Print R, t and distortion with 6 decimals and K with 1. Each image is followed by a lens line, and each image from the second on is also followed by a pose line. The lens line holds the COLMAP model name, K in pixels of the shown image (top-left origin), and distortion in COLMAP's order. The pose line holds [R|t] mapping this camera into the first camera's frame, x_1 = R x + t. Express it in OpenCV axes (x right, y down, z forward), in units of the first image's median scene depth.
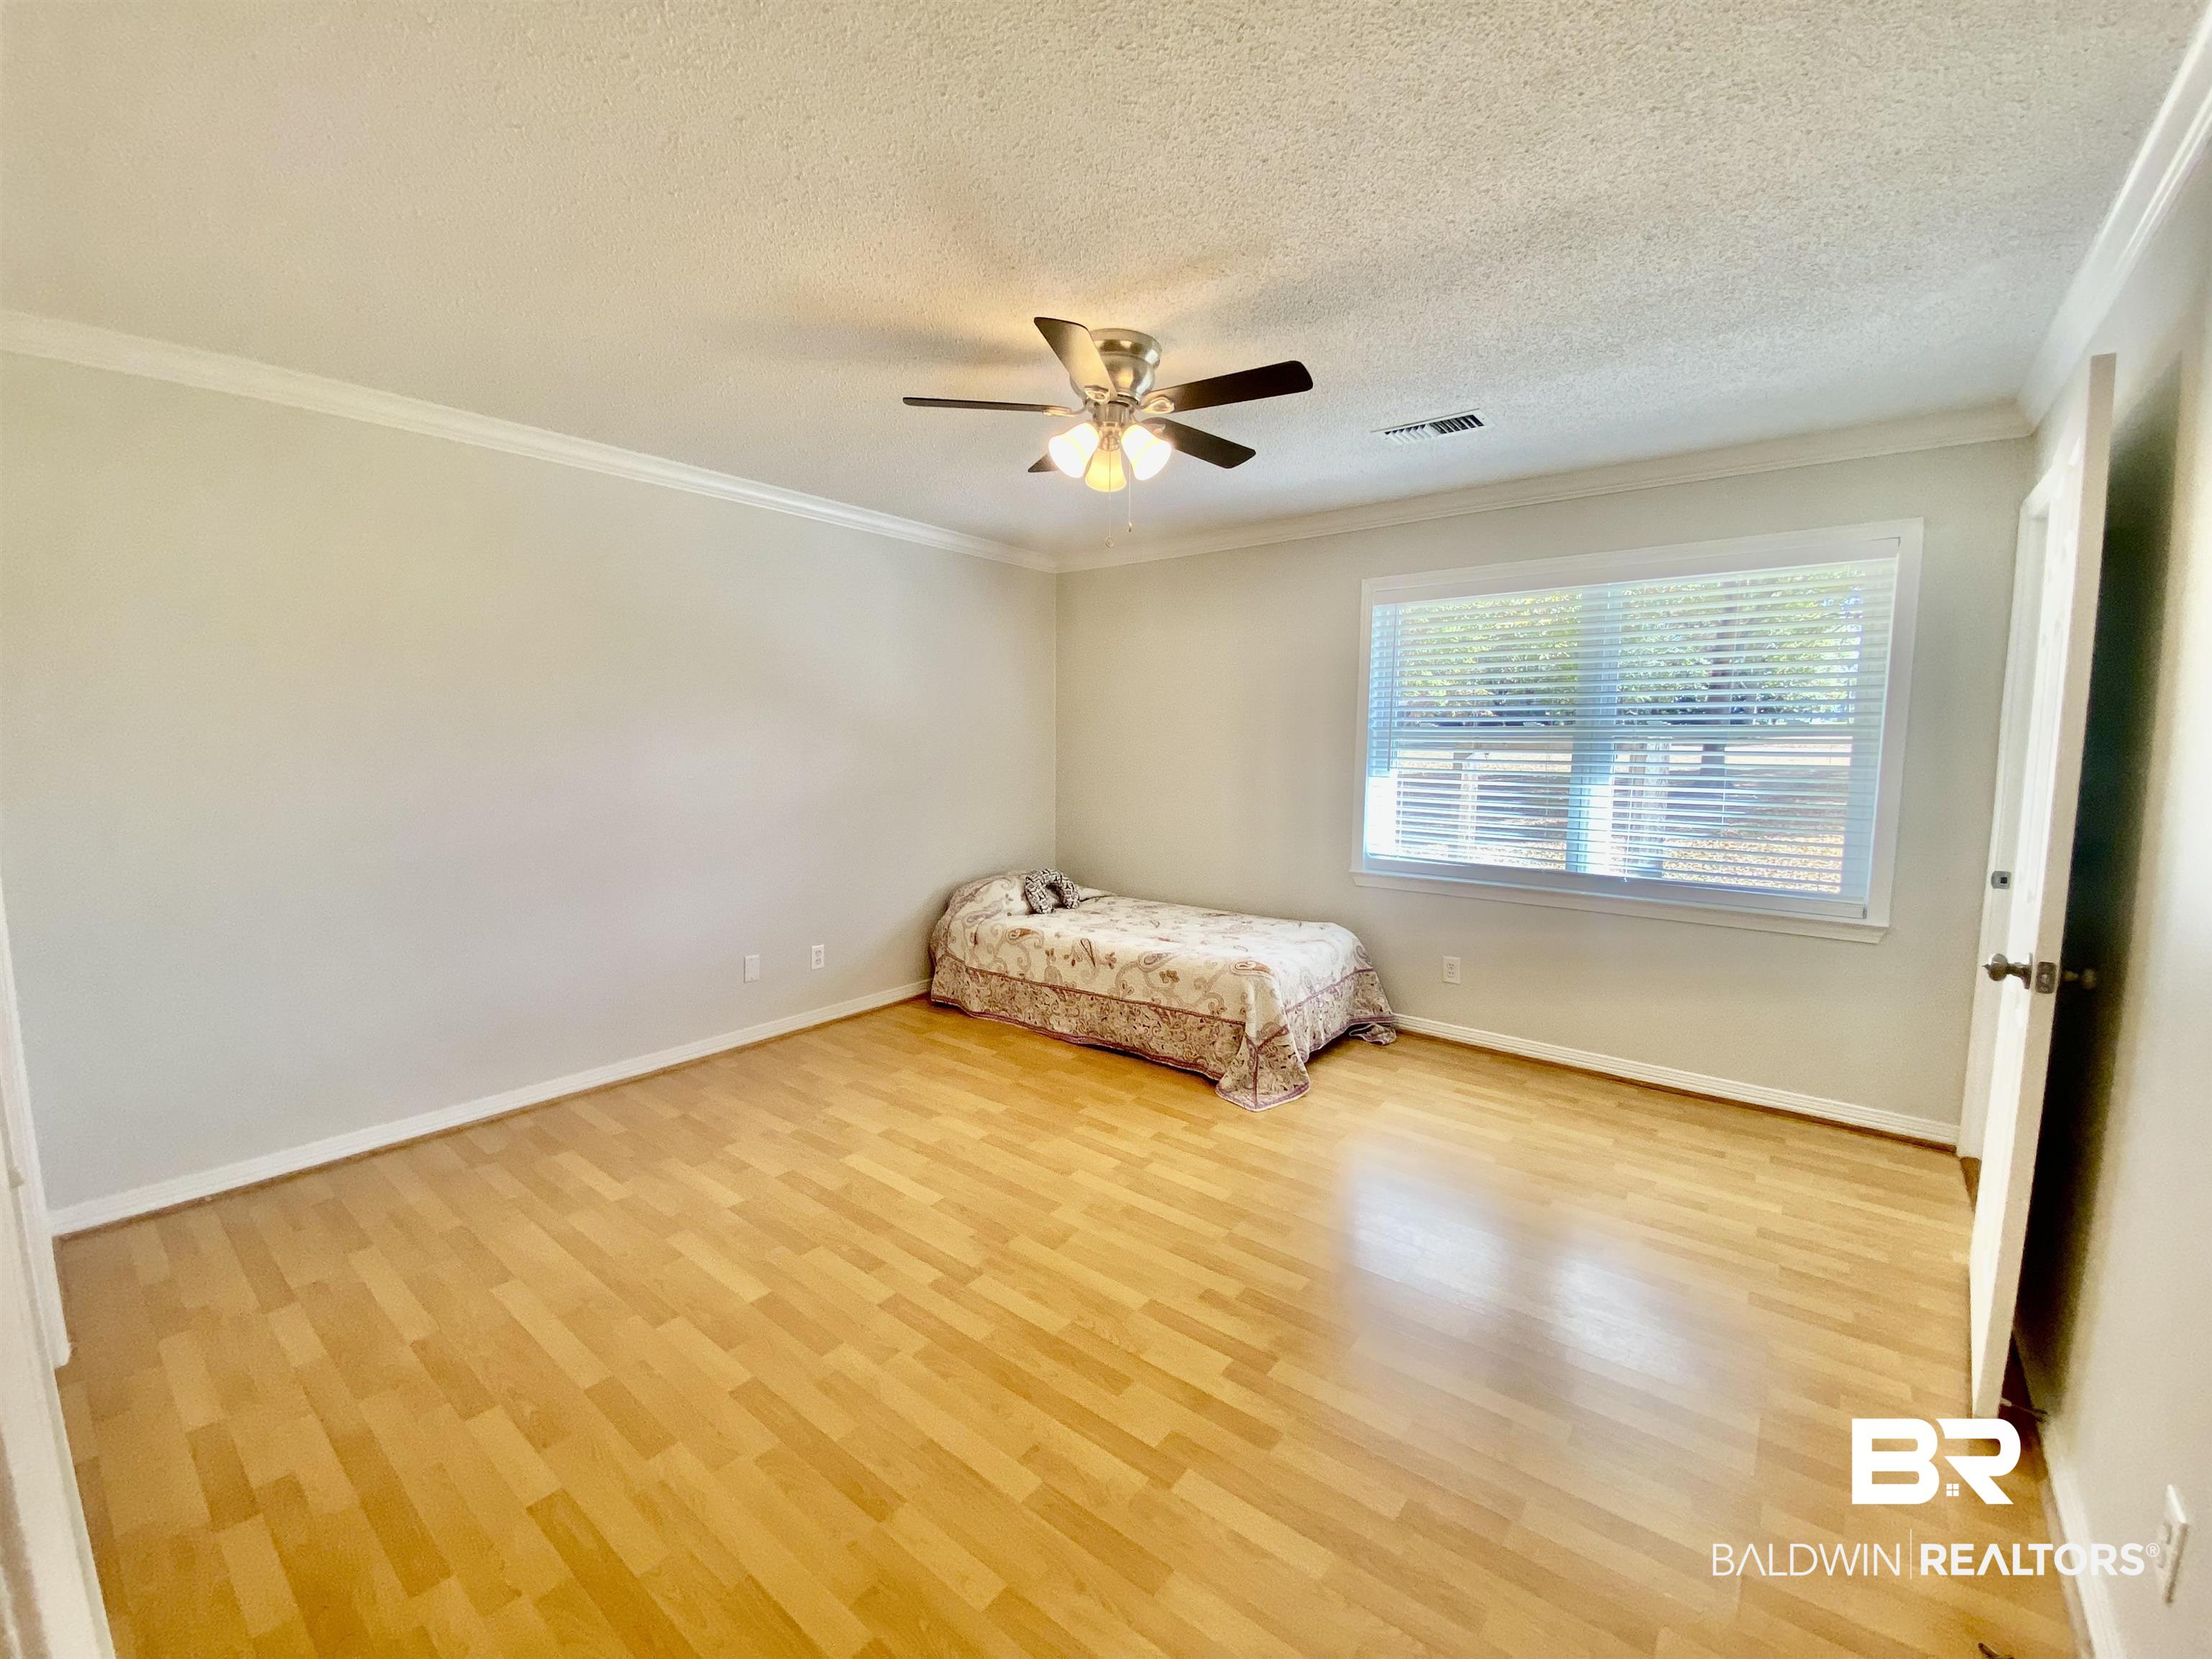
lens RADIAL K [[902.2, 0, 1098.5], [0, 902.2, 833.9], [0, 0, 1]] dist [-0.006088, -0.004260]
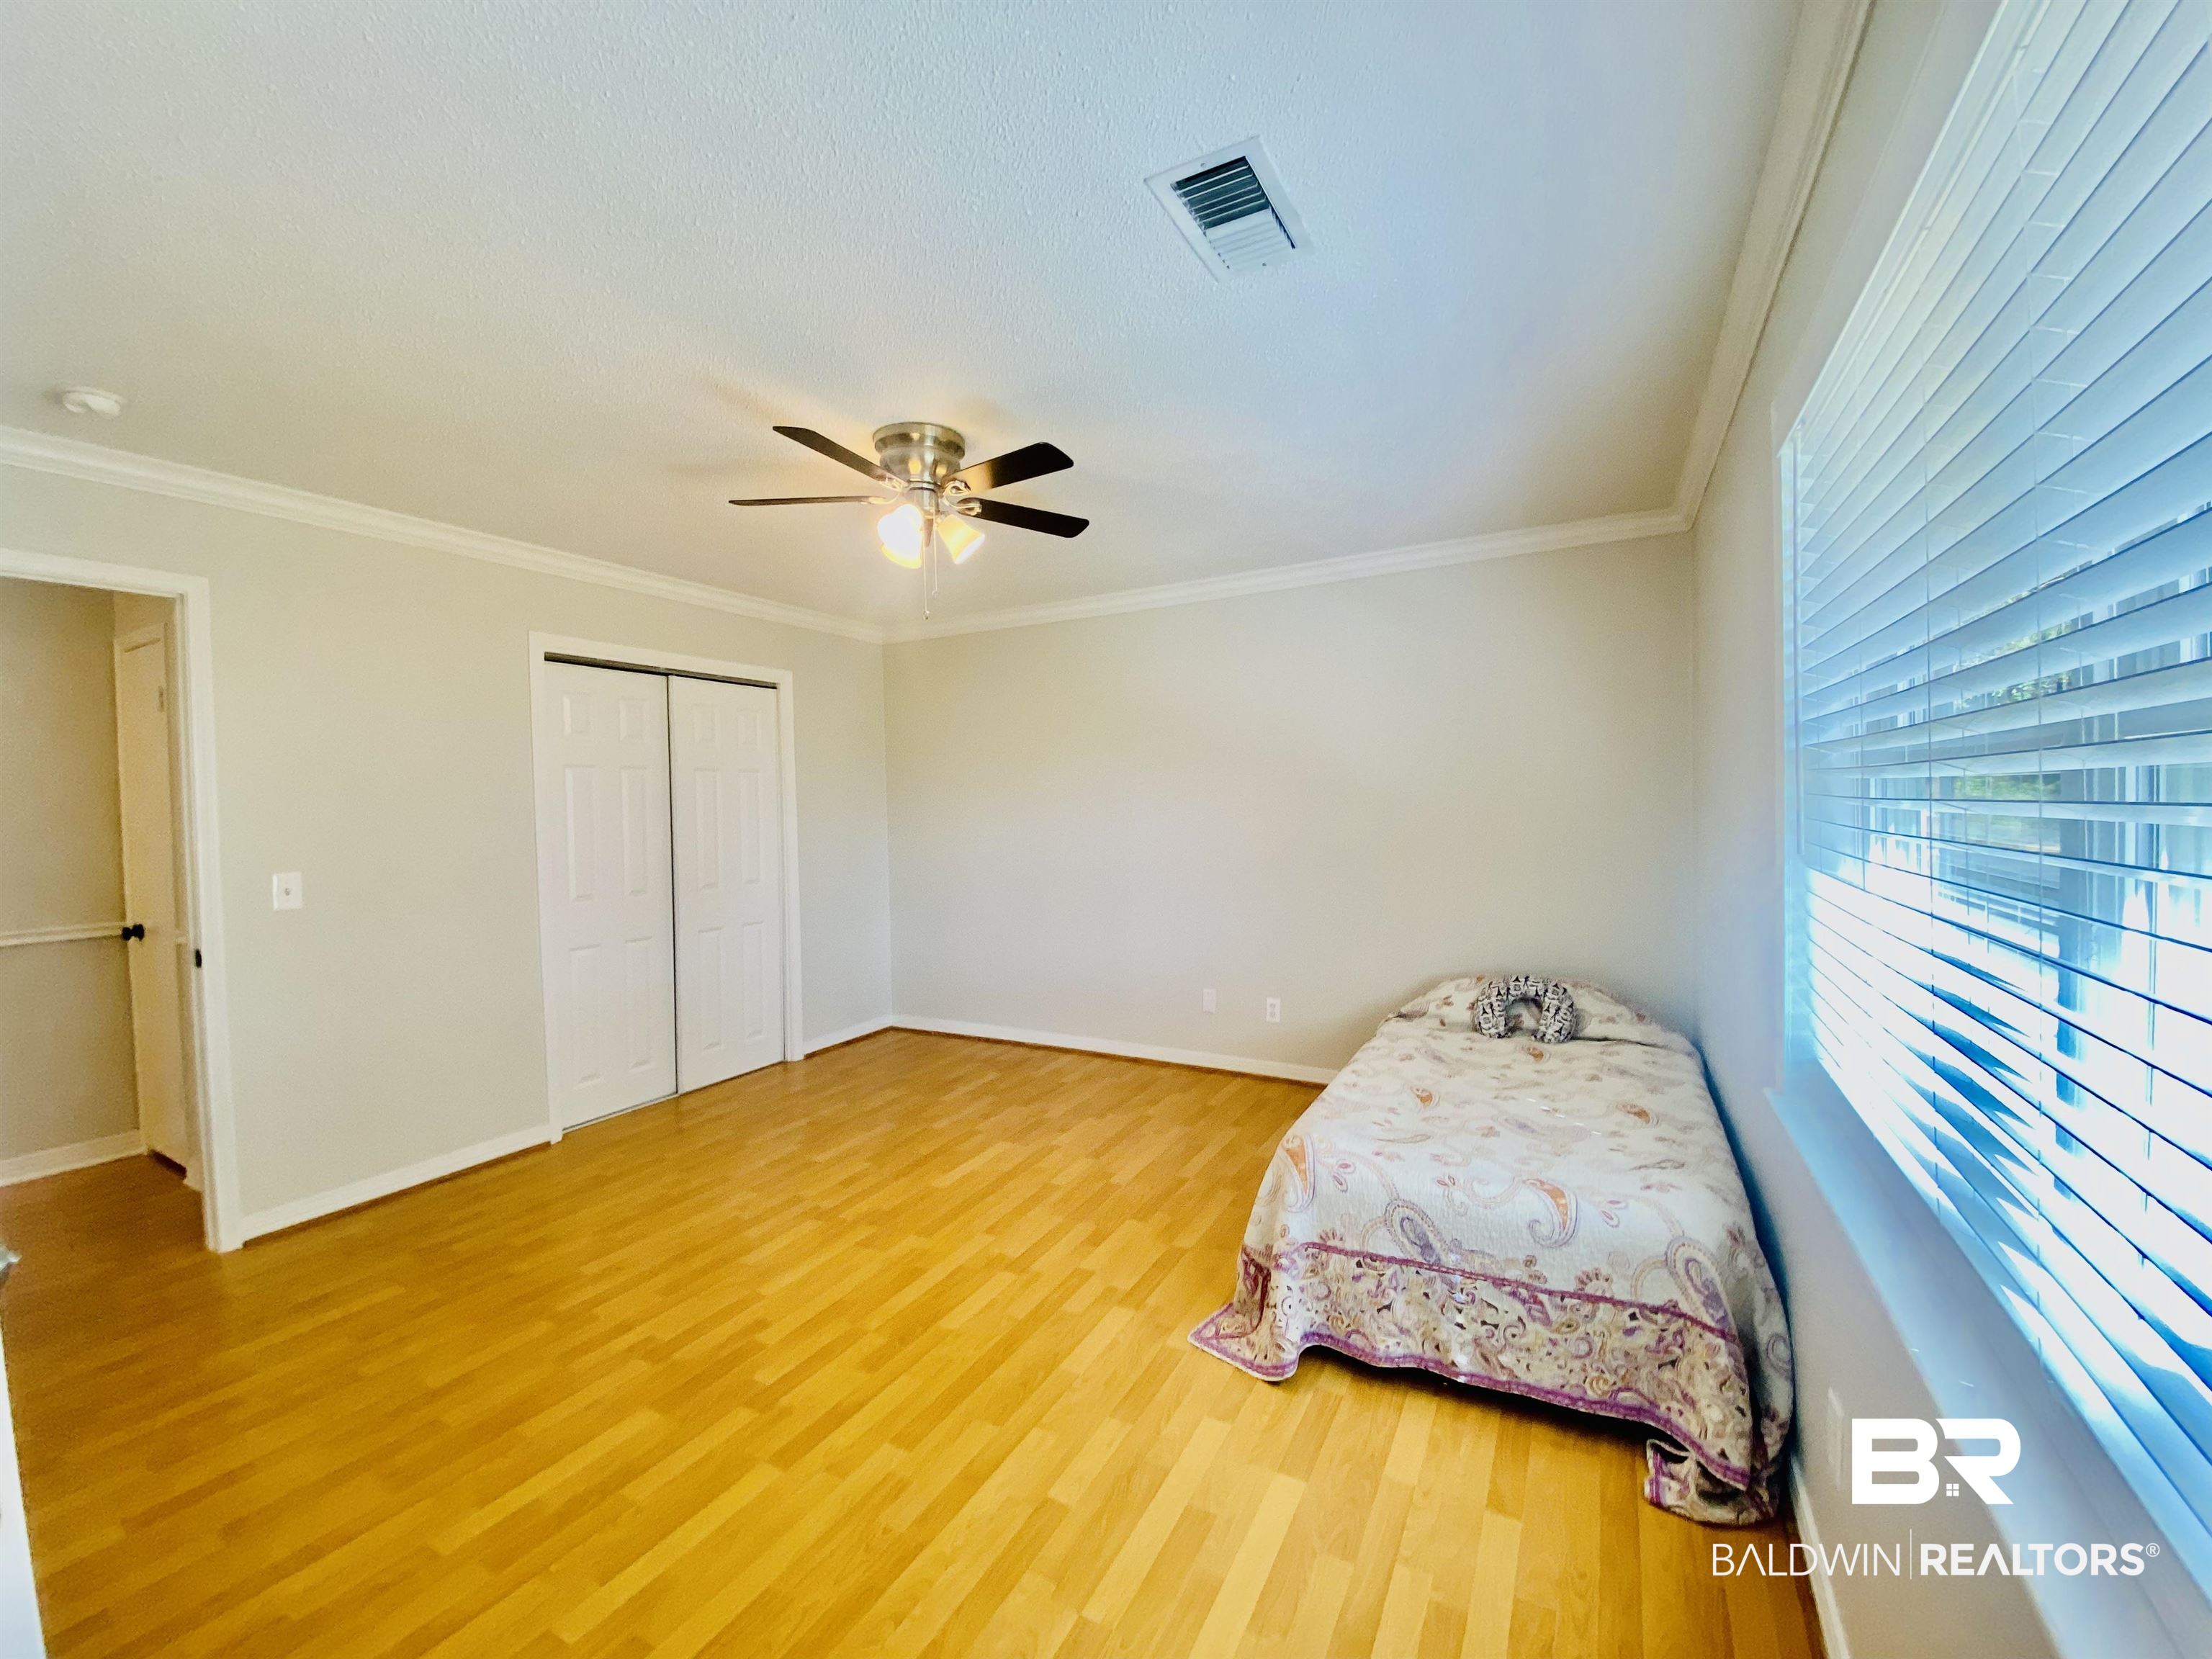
lens RADIAL K [[902.2, 0, 1115.4], [0, 902.2, 824.6], [0, 0, 1]] dist [-0.006088, -0.004260]
pose [[0.174870, 0.024555, -0.984285, 0.908492], [-0.086884, 0.996174, 0.009415, -0.092212], [0.980750, 0.083873, 0.176335, 0.866238]]
